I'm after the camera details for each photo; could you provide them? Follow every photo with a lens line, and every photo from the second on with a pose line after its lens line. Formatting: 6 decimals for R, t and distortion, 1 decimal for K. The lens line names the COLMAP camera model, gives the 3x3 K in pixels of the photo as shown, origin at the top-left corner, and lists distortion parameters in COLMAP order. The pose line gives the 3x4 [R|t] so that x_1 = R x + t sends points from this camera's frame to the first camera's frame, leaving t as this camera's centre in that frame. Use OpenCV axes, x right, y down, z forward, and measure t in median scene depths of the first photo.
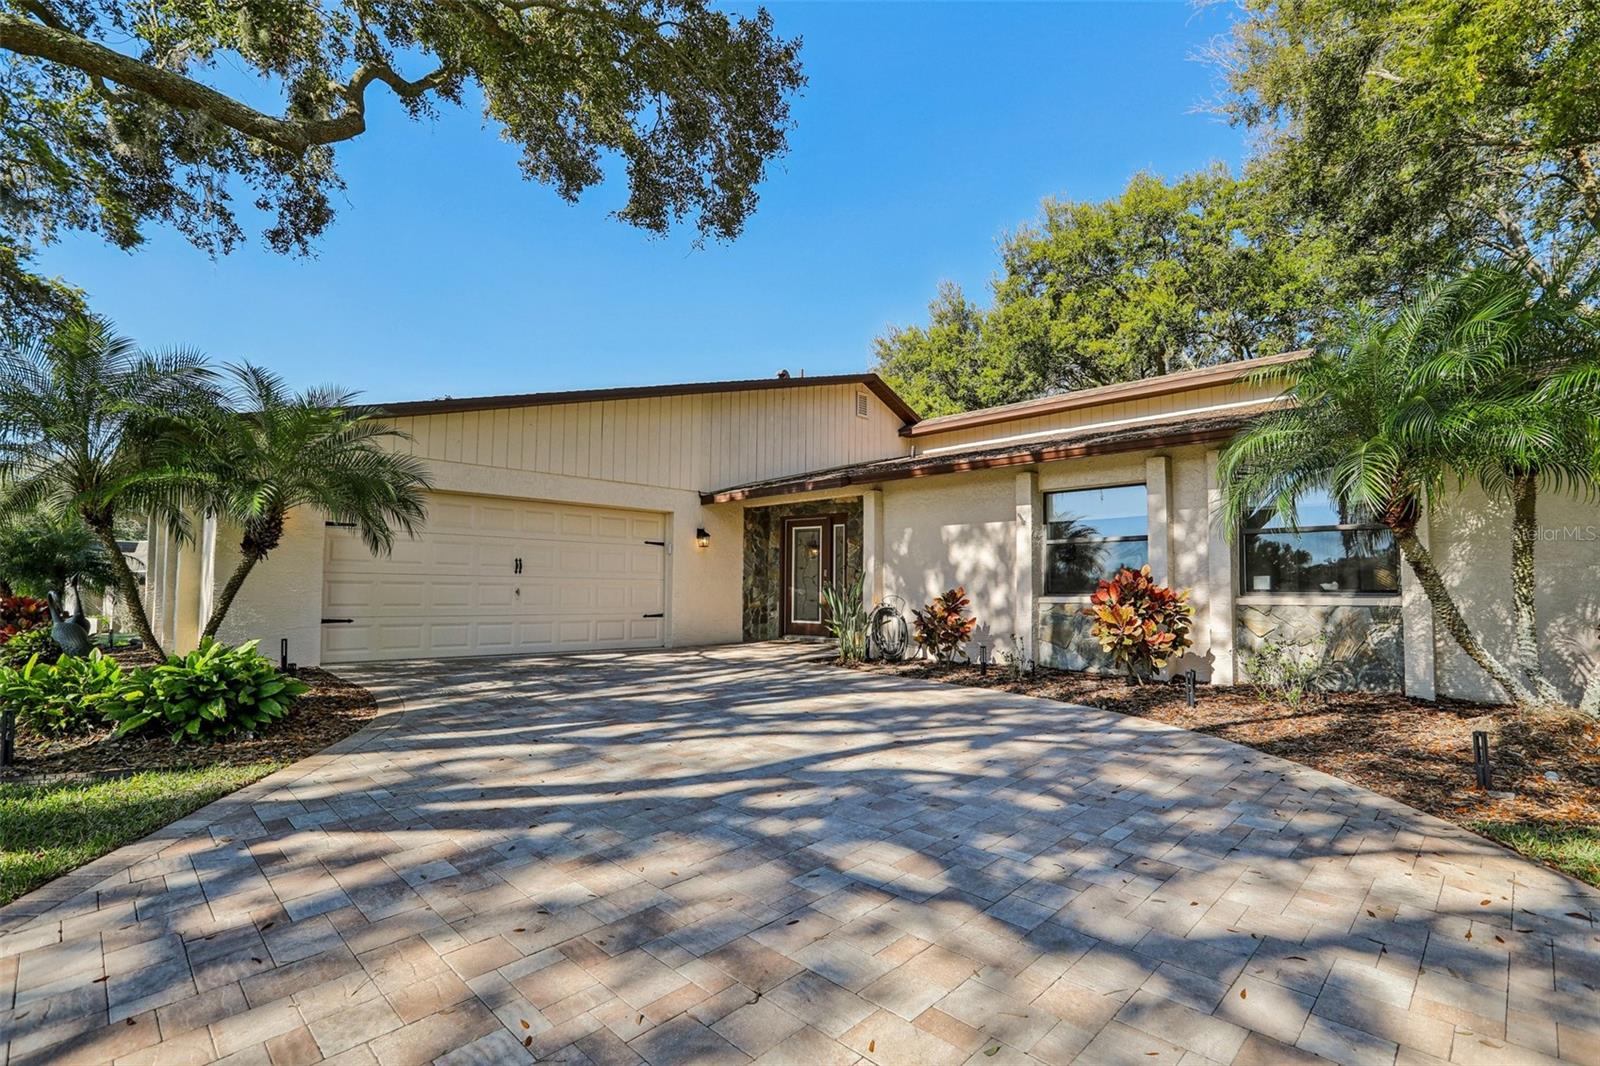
lens RADIAL K [[737.1, 0, 802.8], [0, 737.1, 527.4], [0, 0, 1]] dist [-0.021088, -0.000106]
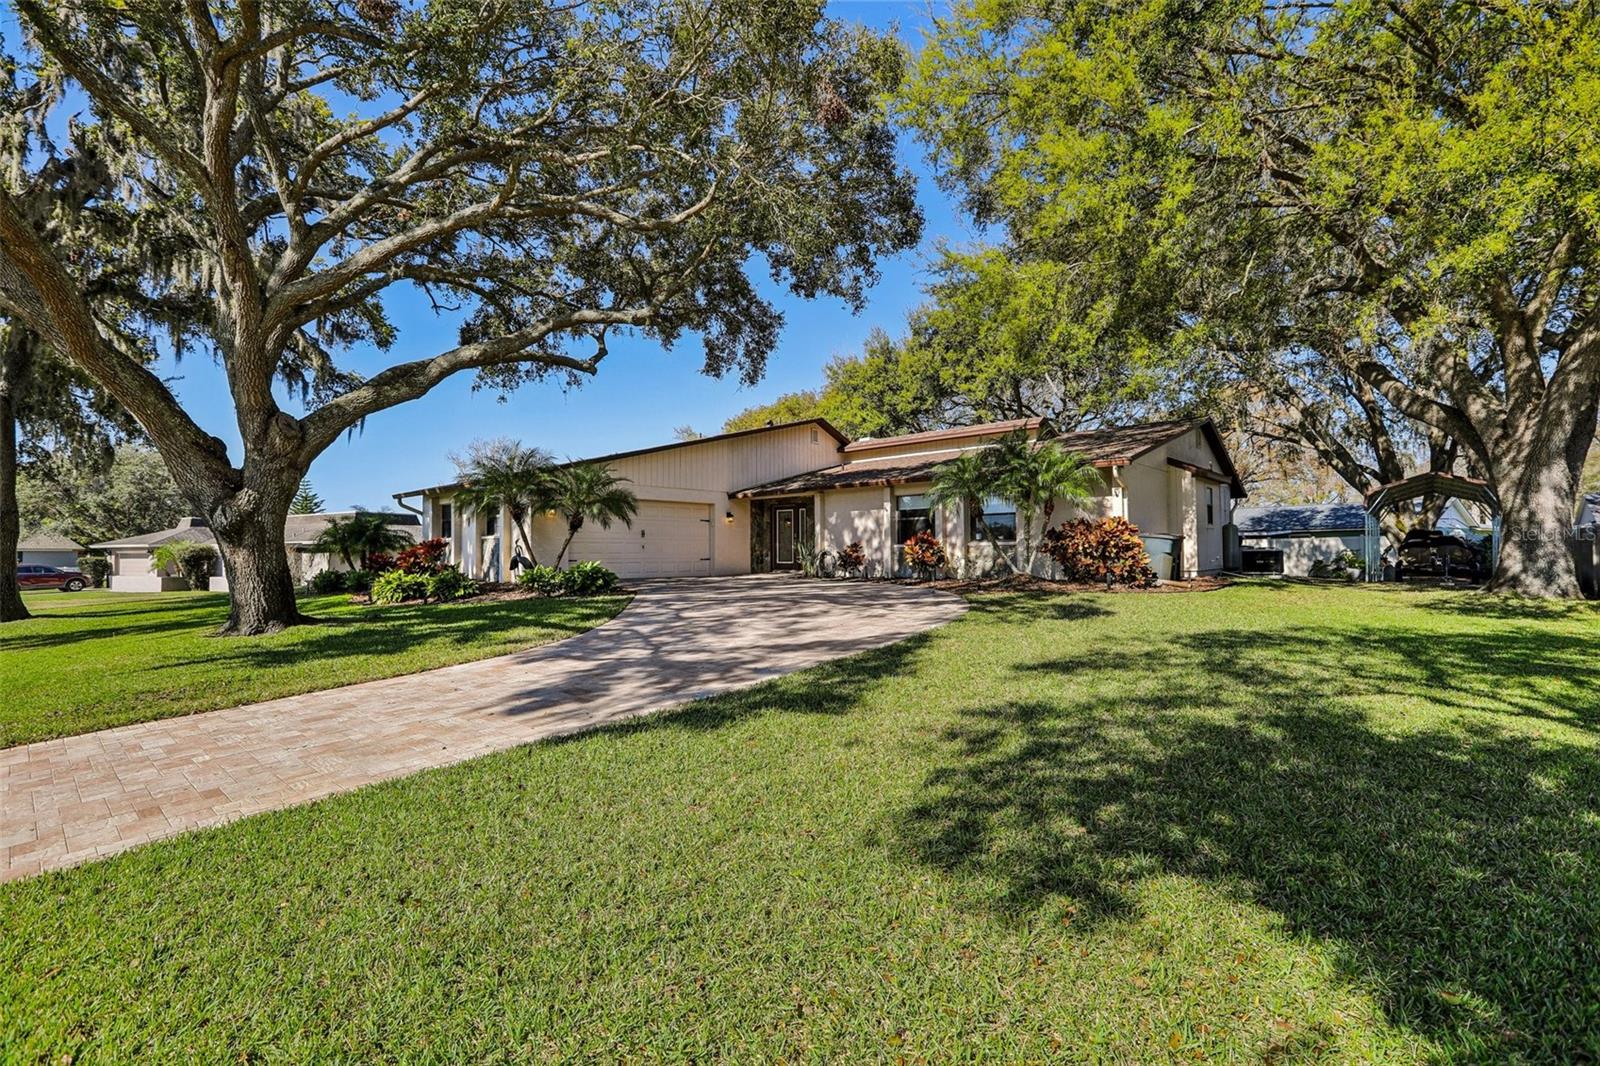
lens RADIAL K [[737.1, 0, 802.8], [0, 737.1, 527.4], [0, 0, 1]] dist [-0.021088, -0.000106]
pose [[0.998449, -0.017770, 0.052769, -0.051545], [0.015344, 0.998823, 0.046014, -0.043589], [-0.053525, -0.045133, 0.997546, -0.886912]]
